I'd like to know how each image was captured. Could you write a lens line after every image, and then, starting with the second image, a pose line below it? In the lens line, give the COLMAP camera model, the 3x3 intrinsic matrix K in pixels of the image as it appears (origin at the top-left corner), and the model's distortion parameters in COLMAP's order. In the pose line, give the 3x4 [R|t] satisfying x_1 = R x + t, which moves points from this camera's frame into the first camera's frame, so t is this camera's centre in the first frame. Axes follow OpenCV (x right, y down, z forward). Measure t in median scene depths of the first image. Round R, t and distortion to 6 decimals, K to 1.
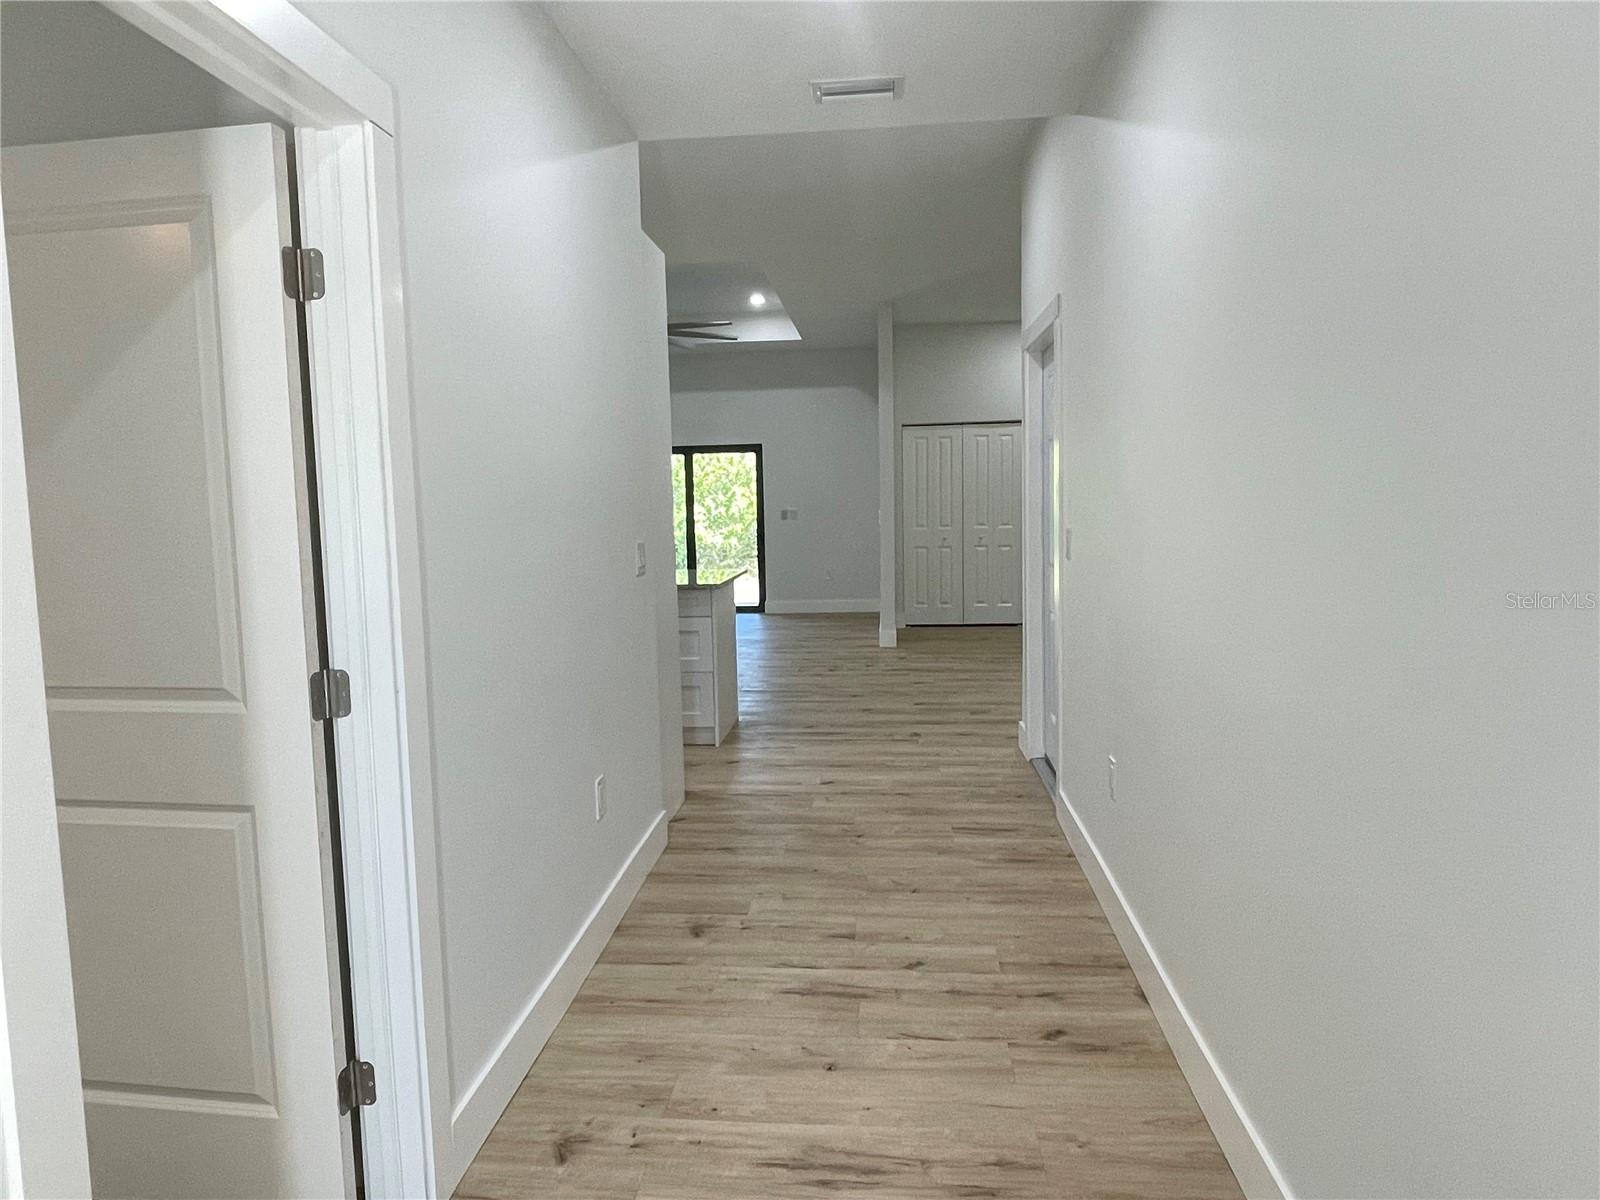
lens RADIAL K [[1013.8, 0, 777.7], [0, 1013.8, 603.2], [0, 0, 1]] dist [-0.038680, -0.016252]
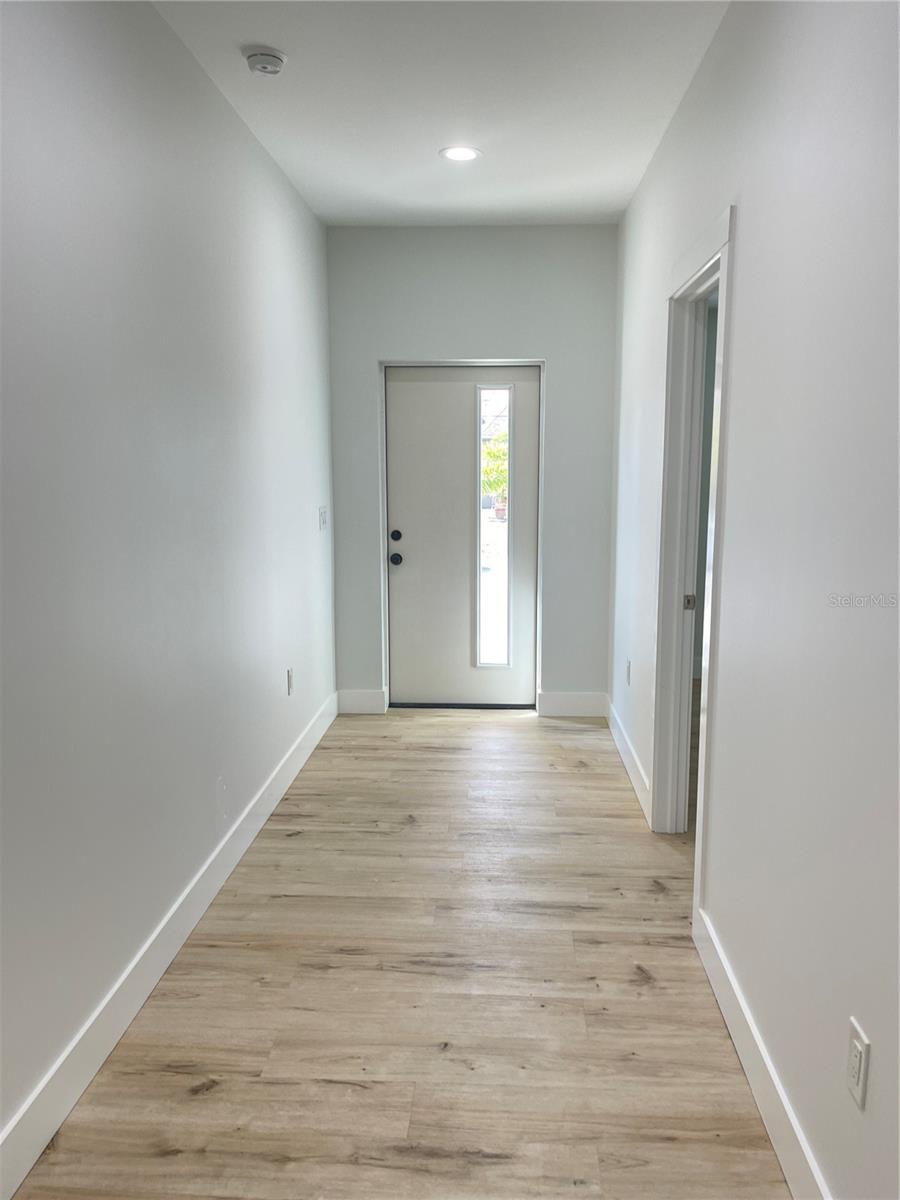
lens RADIAL K [[918.9, 0, 449.8], [0, 918.9, 601.3], [0, 0, 1]] dist [0.003227, 0.000296]
pose [[-0.998723, 0.029798, -0.040810, 0.060578], [0.018568, 0.967535, 0.252055, -0.189173], [0.046996, 0.250975, -0.966852, 1.502546]]
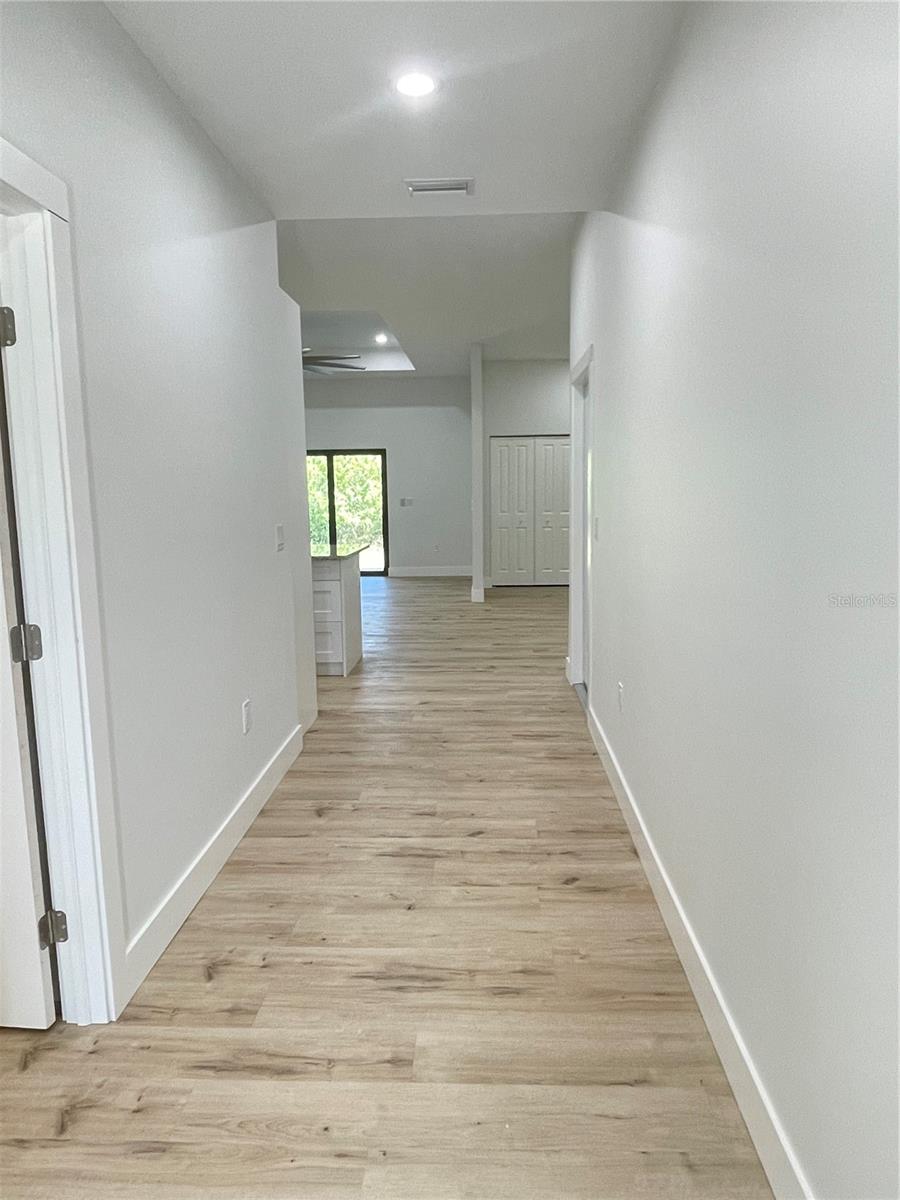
lens RADIAL K [[760.3, 0, 459.7], [0, 760.3, 602.5], [0, 0, 1]] dist [-0.038680, -0.016252]
pose [[0.997311, -0.000313, 0.073289, 0.037290], [-0.003024, 0.998964, 0.045416, -0.006416], [-0.073227, -0.045515, 0.996276, -0.023403]]
